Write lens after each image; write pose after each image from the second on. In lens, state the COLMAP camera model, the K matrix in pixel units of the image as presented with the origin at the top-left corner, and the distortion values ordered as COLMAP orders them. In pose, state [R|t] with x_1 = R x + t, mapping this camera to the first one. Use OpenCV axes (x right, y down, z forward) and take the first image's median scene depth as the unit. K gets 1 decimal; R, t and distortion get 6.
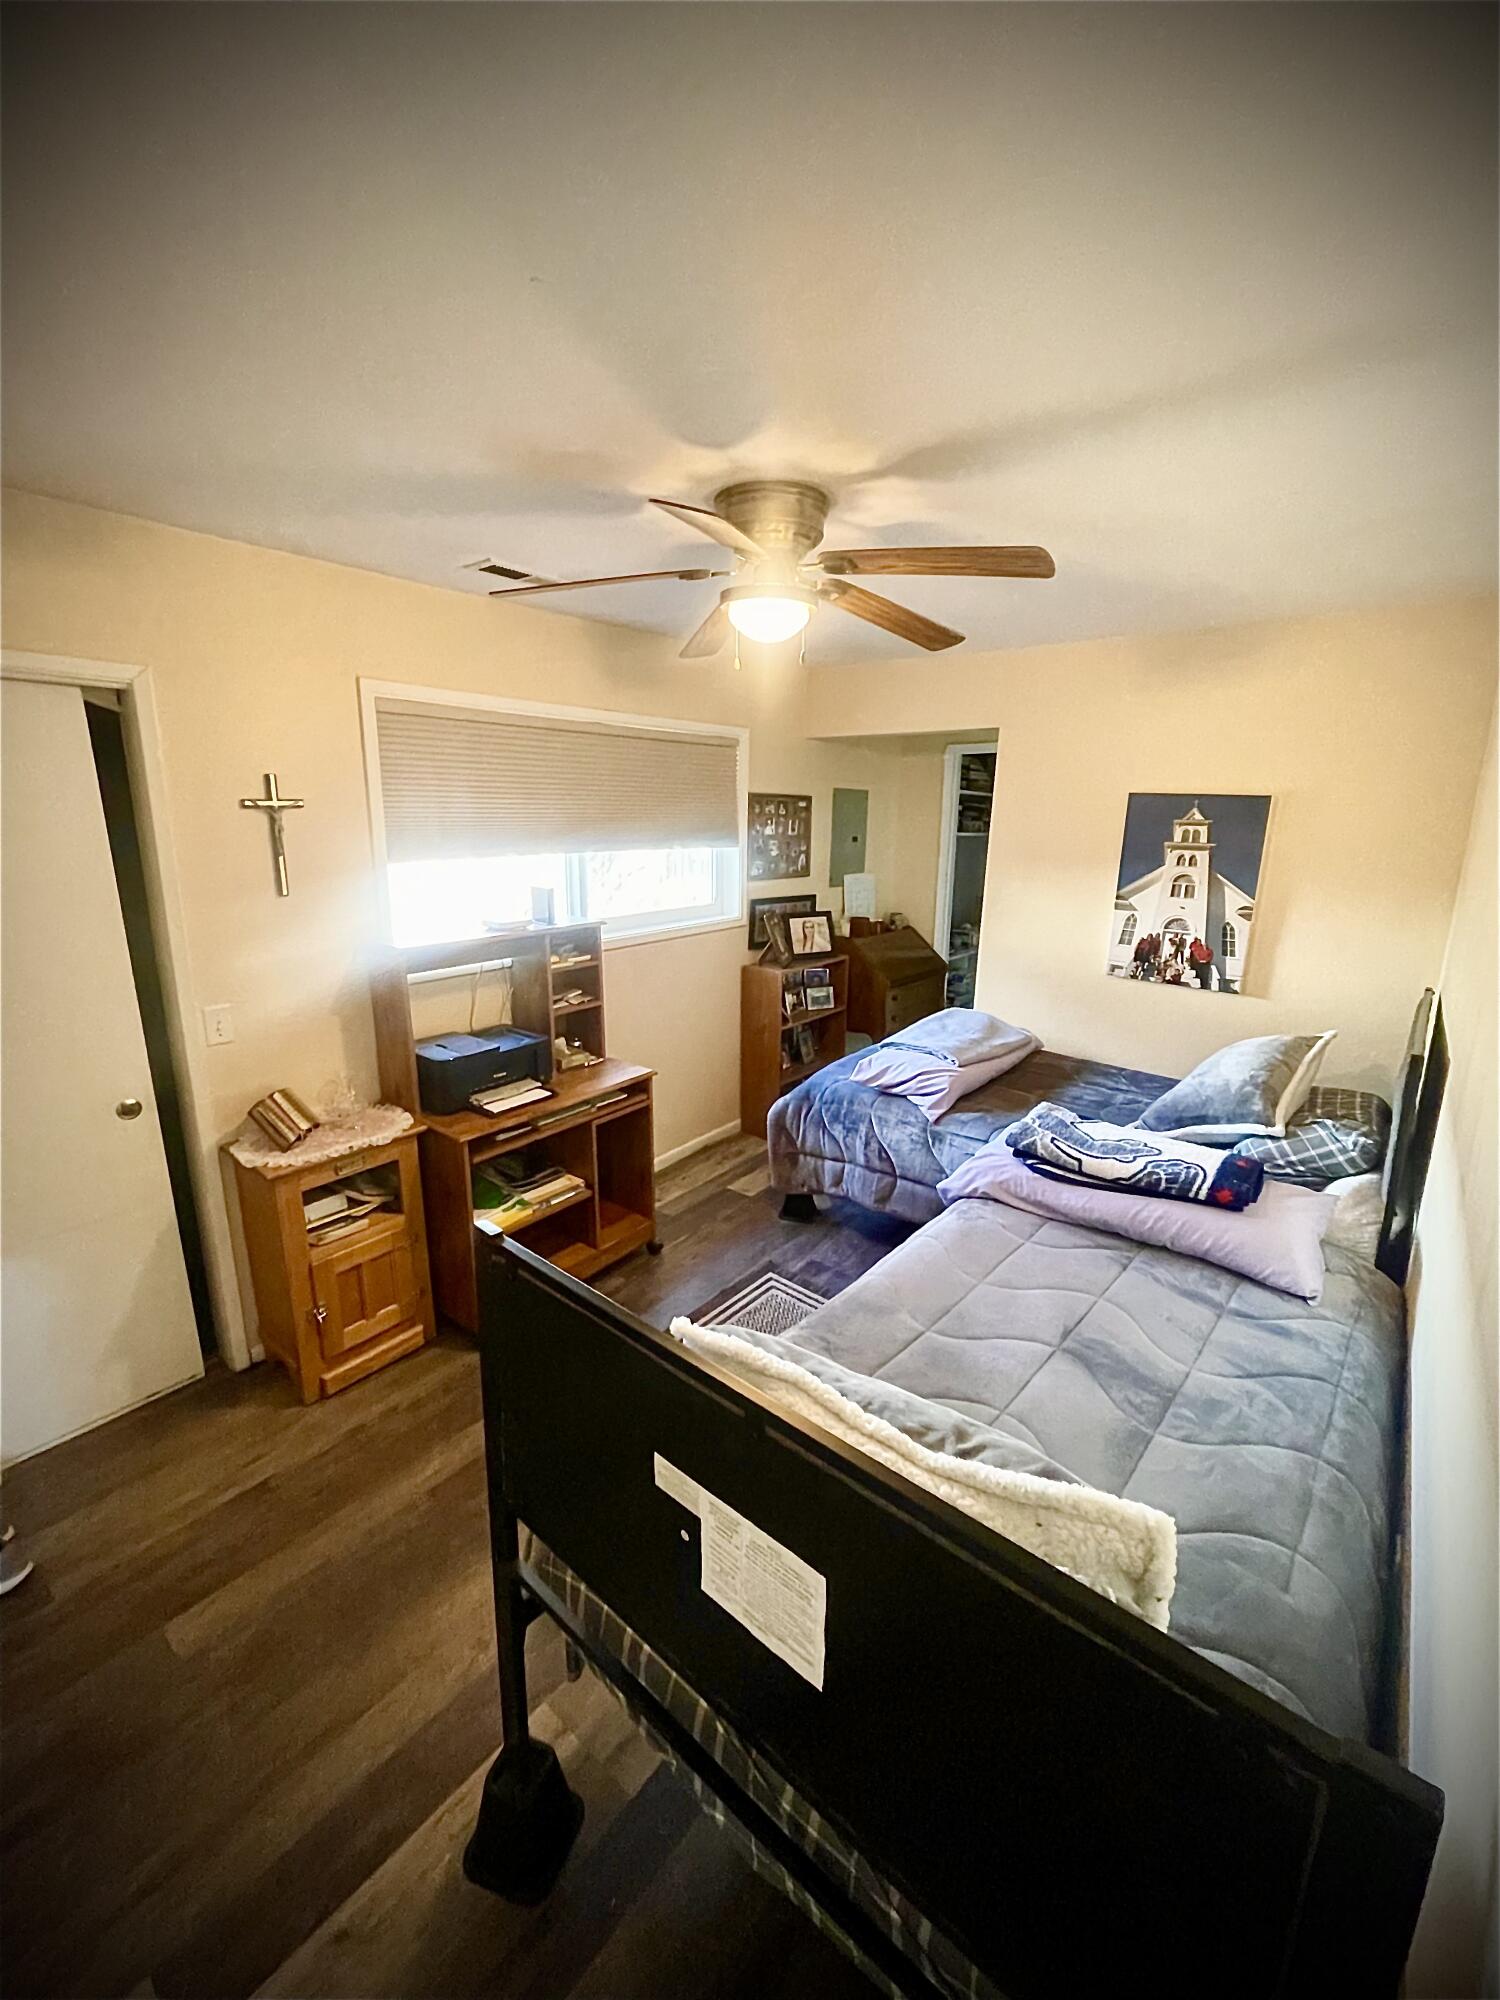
lens RADIAL K [[812.1, 0, 757.2], [0, 812.1, 991.1], [0, 0, 1]] dist [-0.001414, -0.000196]
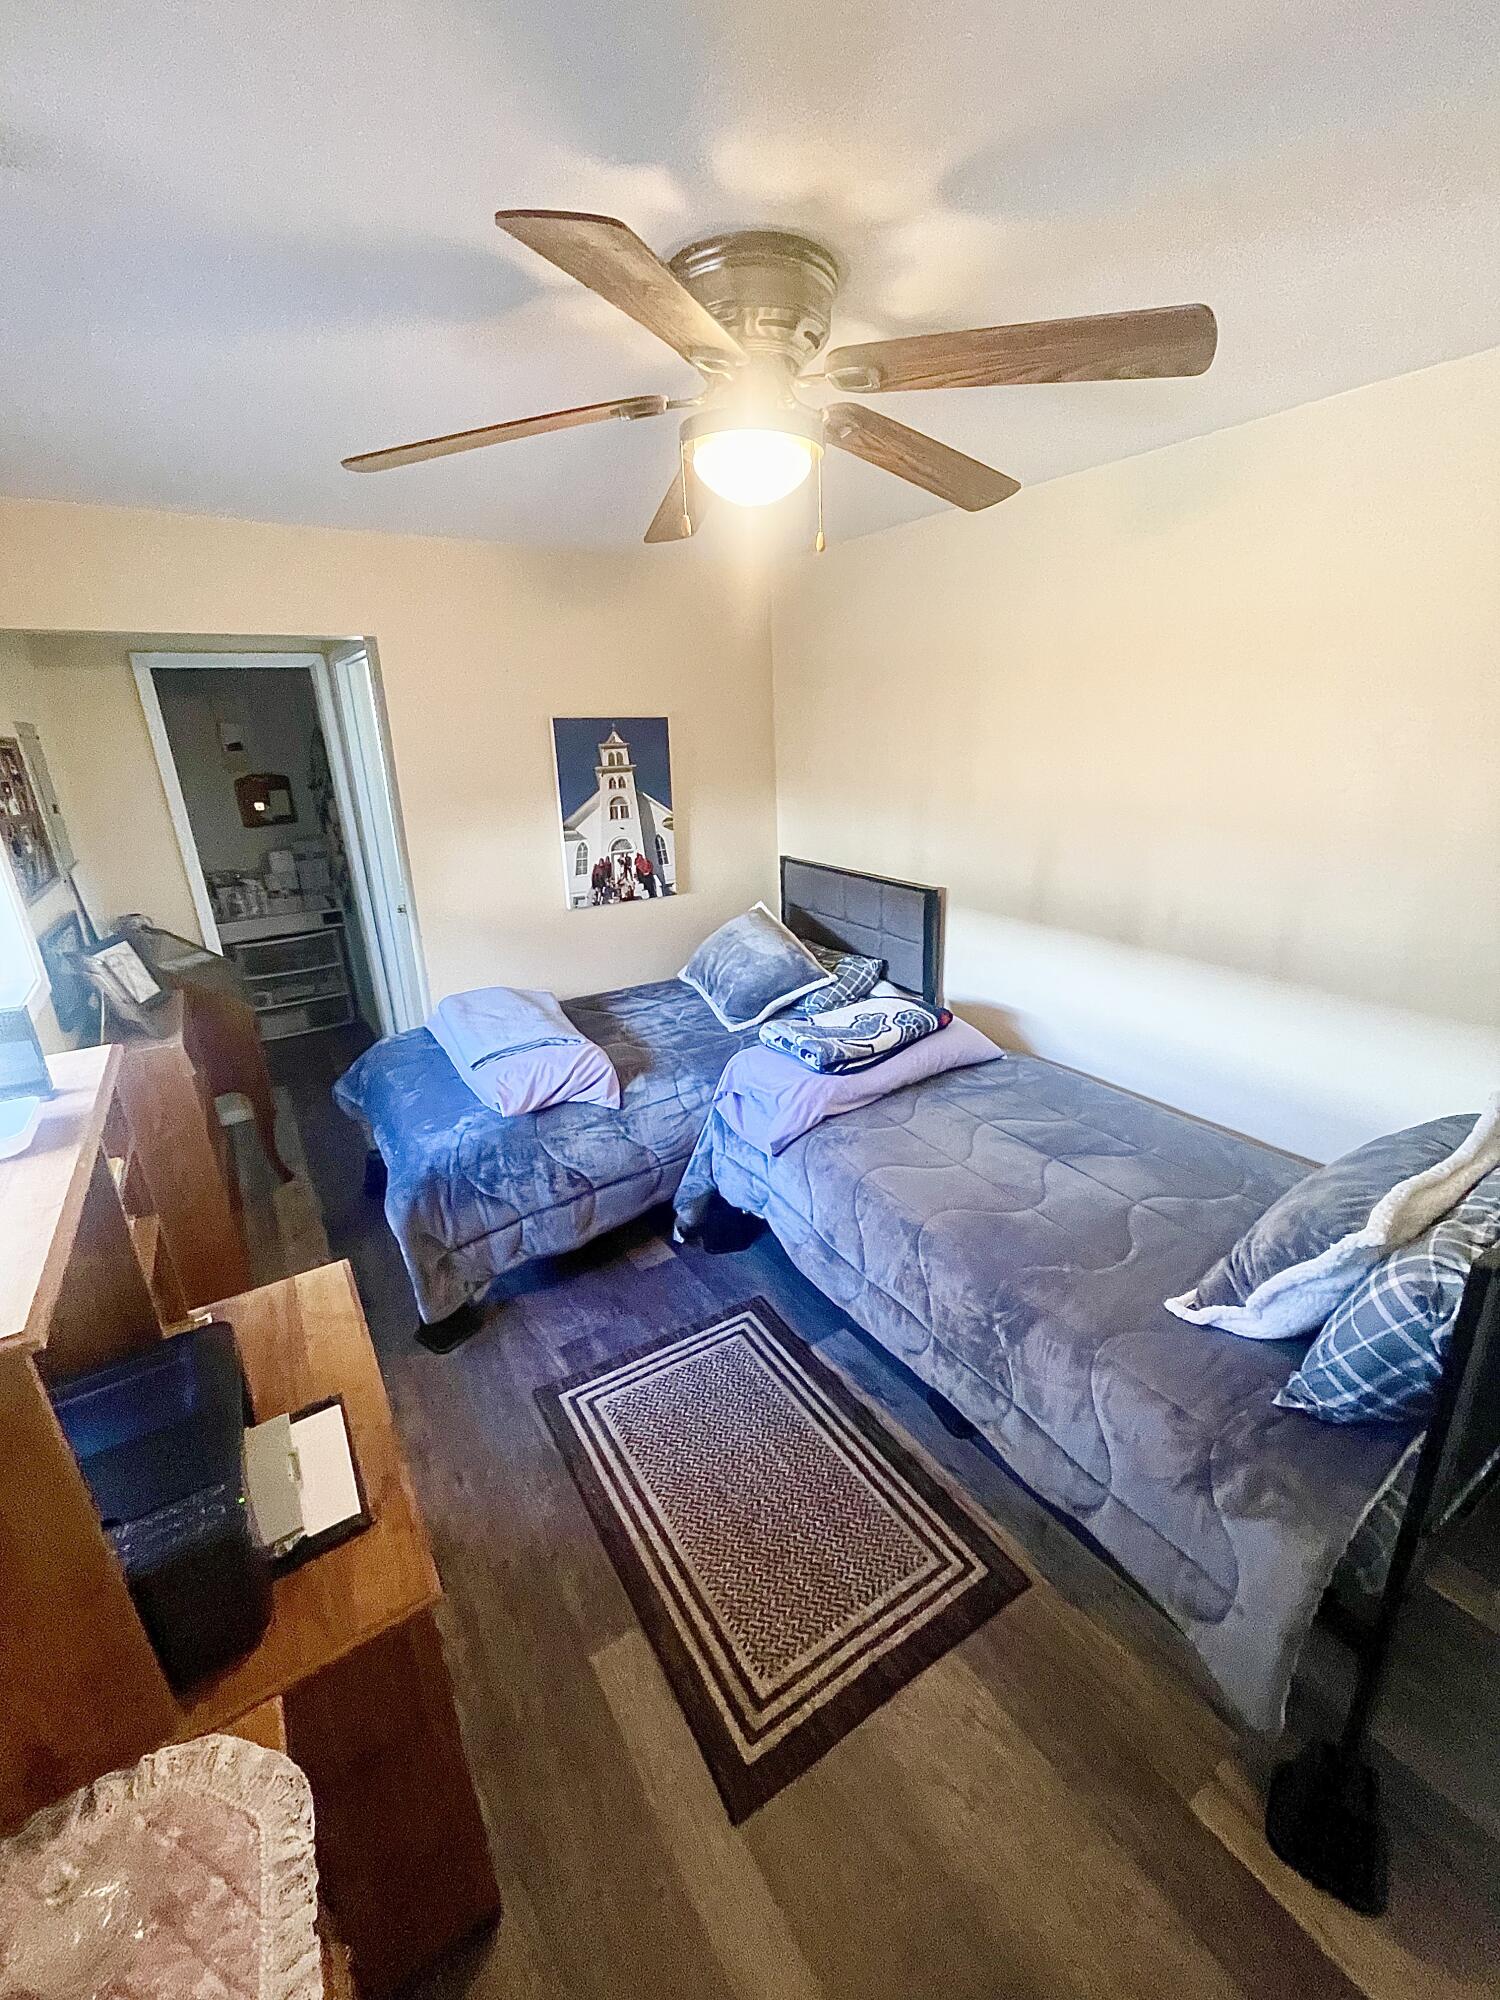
lens RADIAL K [[784.7, 0, 750.0], [0, 784.7, 1000.0], [0, 0, 1]] dist [0.000375, -0.000013]
pose [[0.301077, -0.335705, 0.892555, -0.423064], [0.243888, 0.931963, 0.268259, -0.129527], [-0.921885, 0.136917, 0.362467, 0.509911]]
